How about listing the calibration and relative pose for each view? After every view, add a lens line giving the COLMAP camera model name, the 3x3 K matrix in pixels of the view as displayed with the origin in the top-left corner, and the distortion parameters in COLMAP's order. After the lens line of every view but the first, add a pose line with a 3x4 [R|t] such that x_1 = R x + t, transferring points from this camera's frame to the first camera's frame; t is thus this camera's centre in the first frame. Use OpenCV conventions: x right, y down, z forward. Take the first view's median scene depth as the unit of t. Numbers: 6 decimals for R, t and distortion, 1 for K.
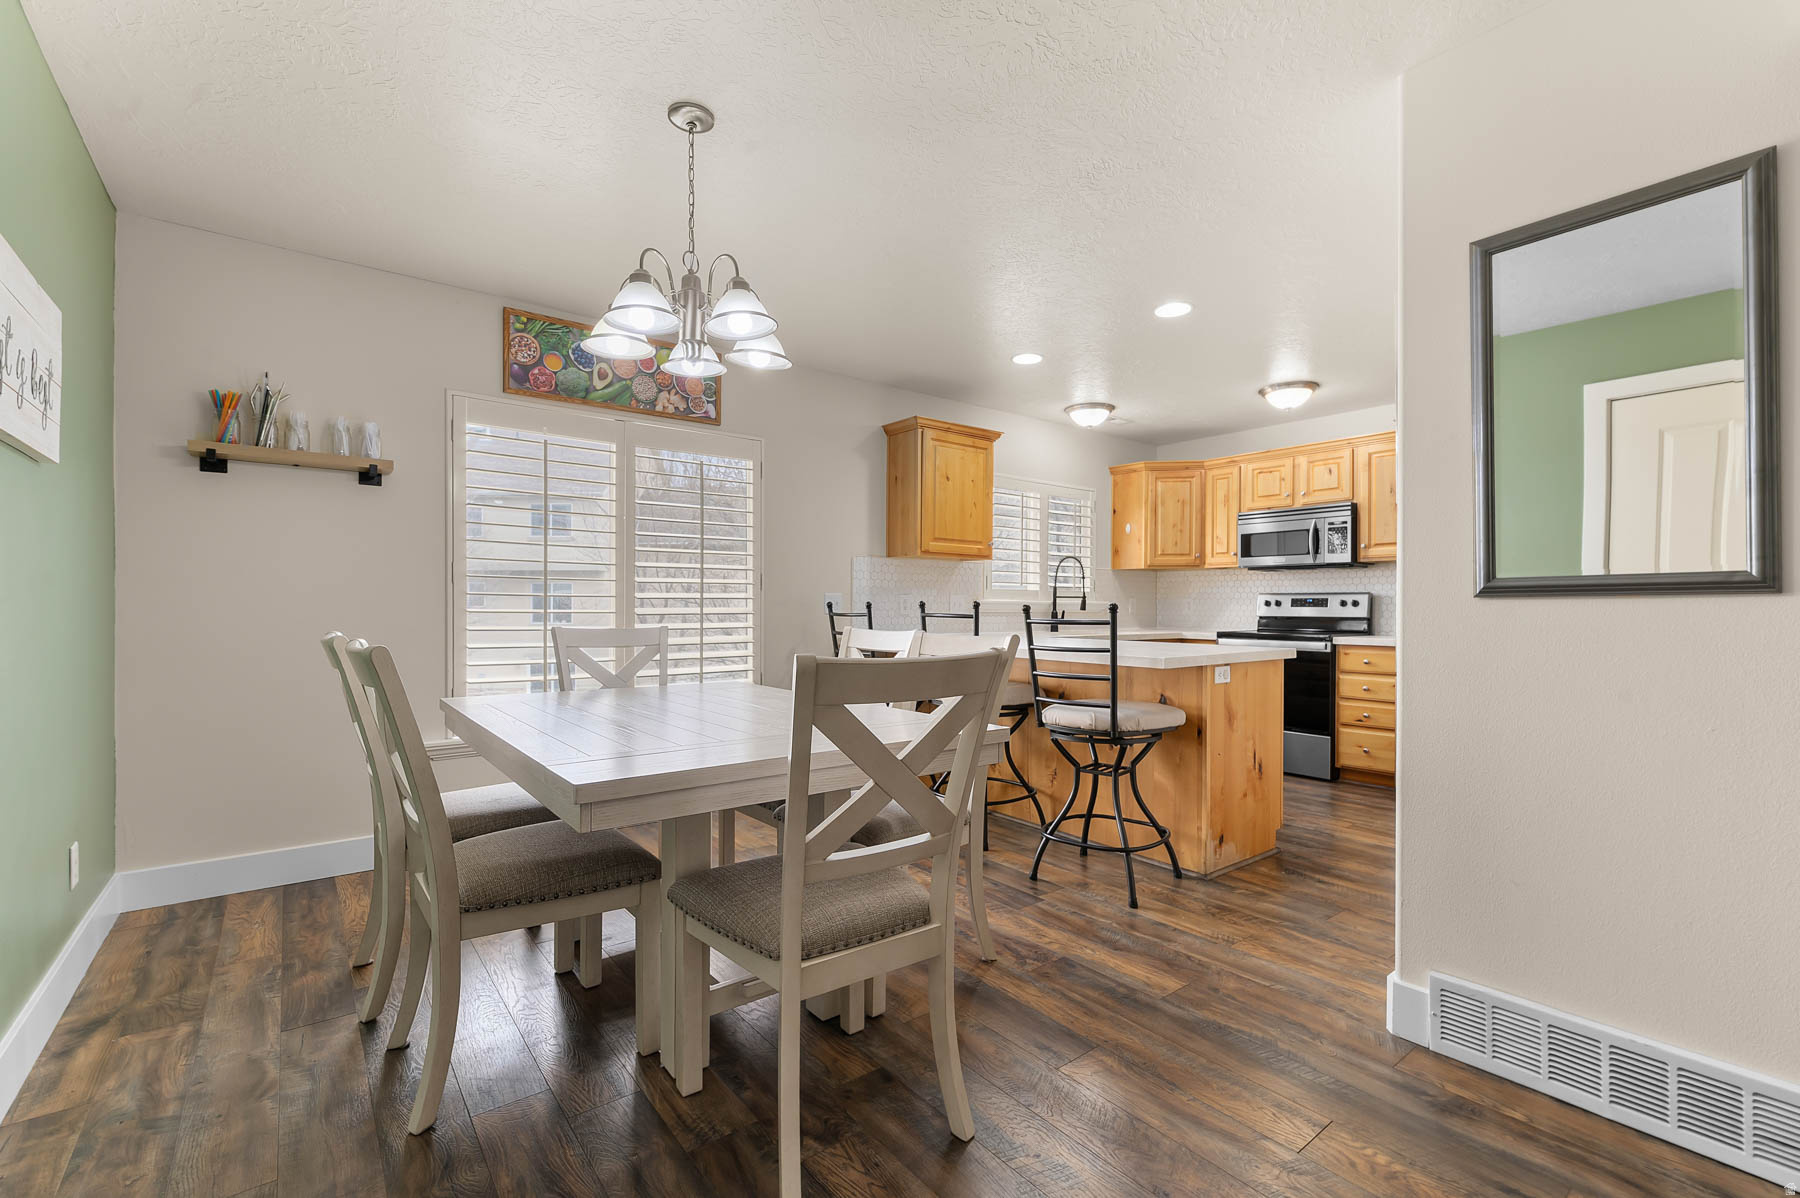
lens RADIAL K [[774.0, 0, 907.6], [0, 774.0, 605.0], [0, 0, 1]] dist [0.001005, 0.000212]
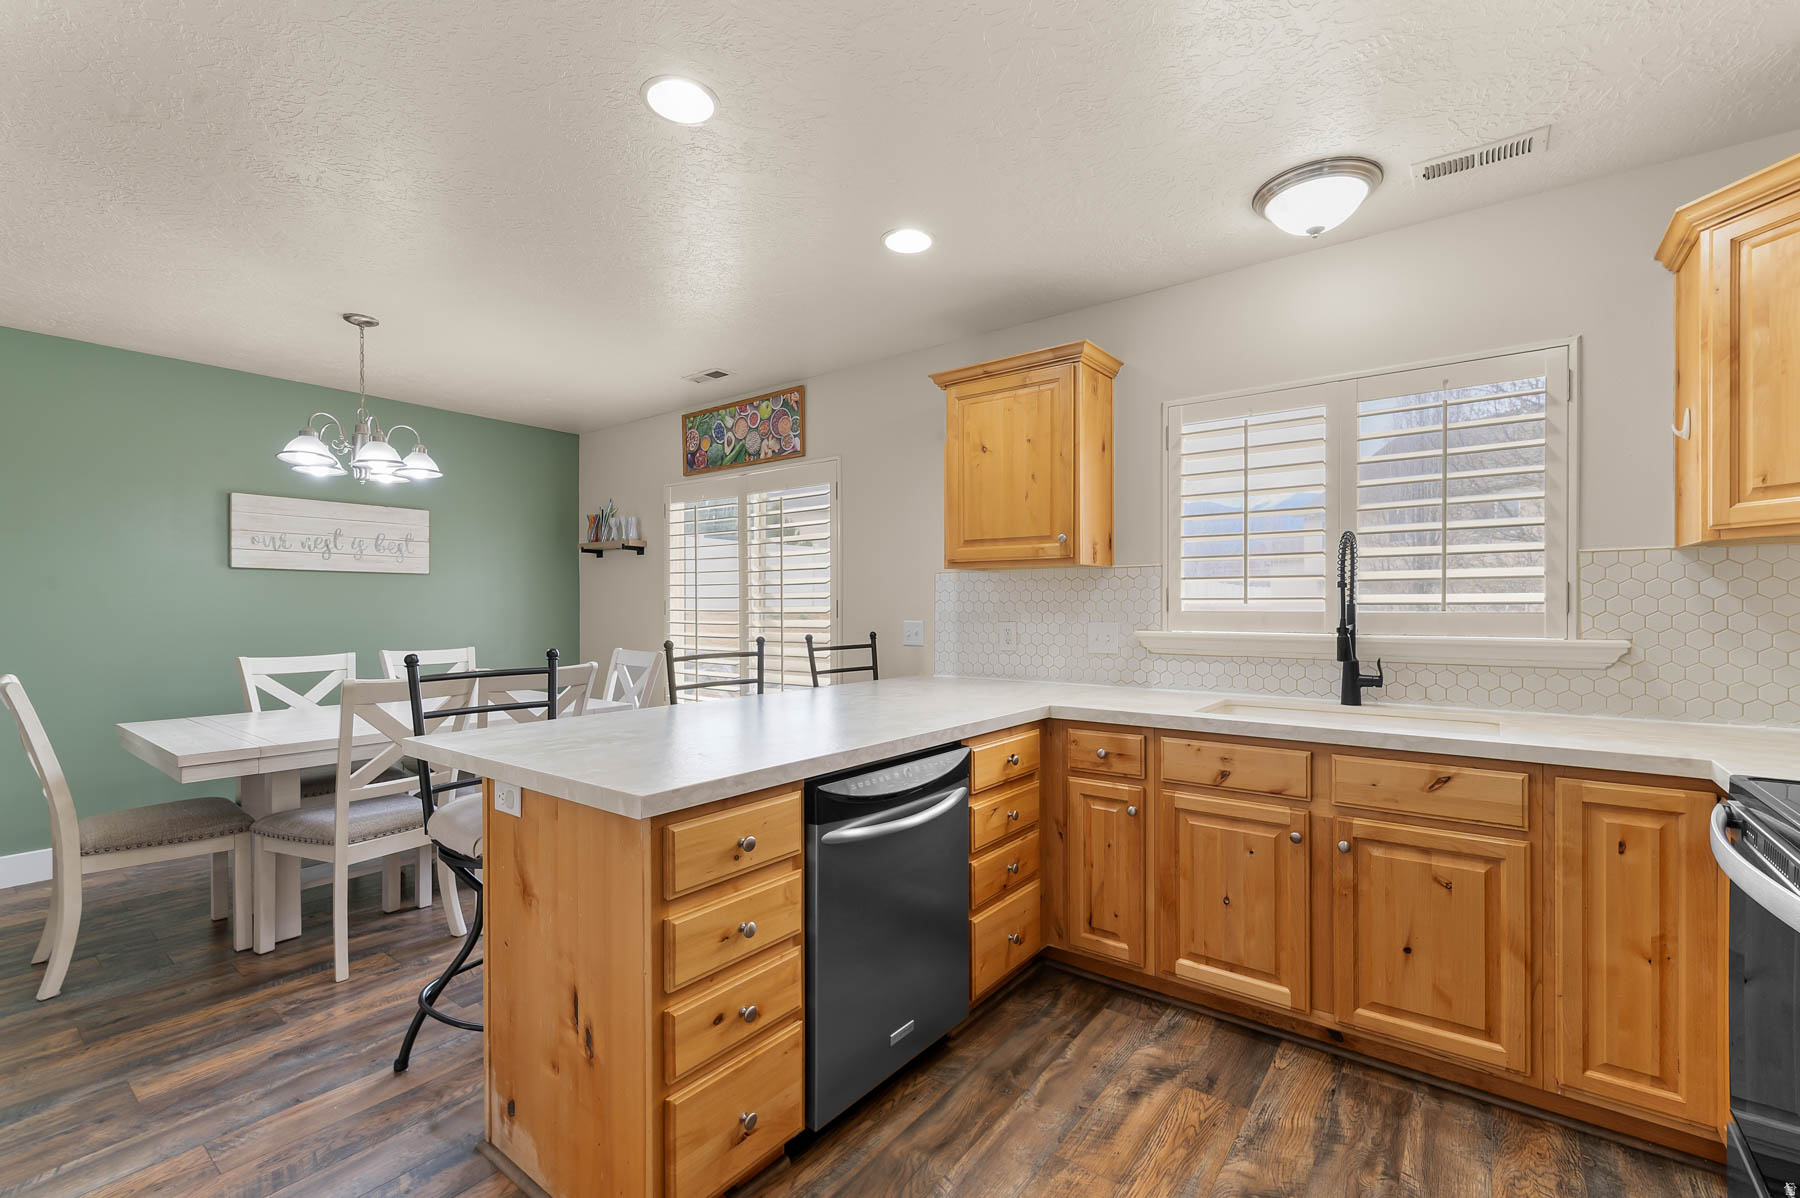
lens RADIAL K [[774.0, 0, 907.6], [0, 774.0, 605.0], [0, 0, 1]] dist [0.001005, 0.000212]
pose [[0.252272, -0.009135, -0.967613, 0.608591], [0.002099, 0.999958, -0.008893, -0.021573], [0.967654, 0.000212, 0.252281, 0.692233]]
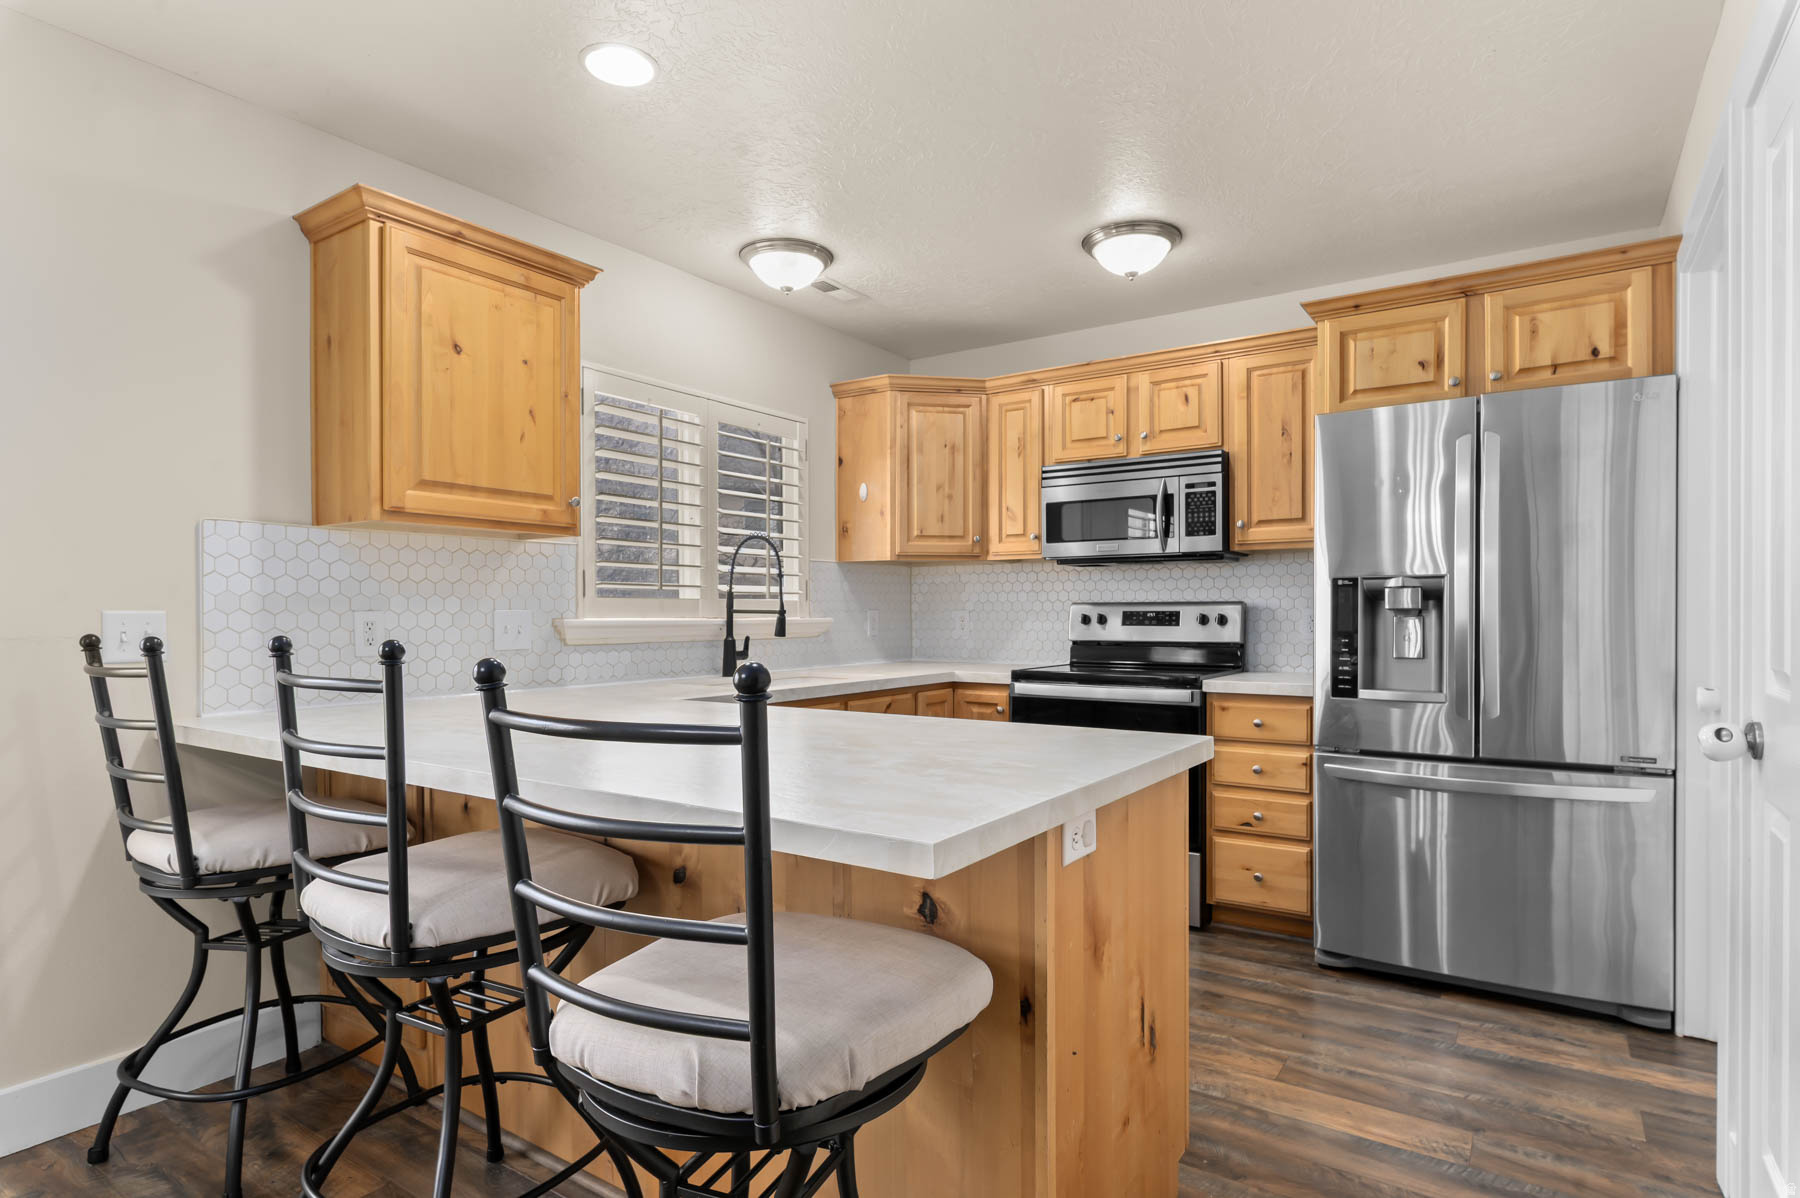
lens RADIAL K [[940.9, 0, 900.0], [0, 940.9, 599.0], [0, 0, 1]] dist [0.000477, 0.000038]
pose [[0.955862, -0.003150, 0.293799, 0.121451], [0.007044, 0.999901, -0.012197, -0.011252], [-0.293731, 0.013728, 0.955789, 0.374039]]
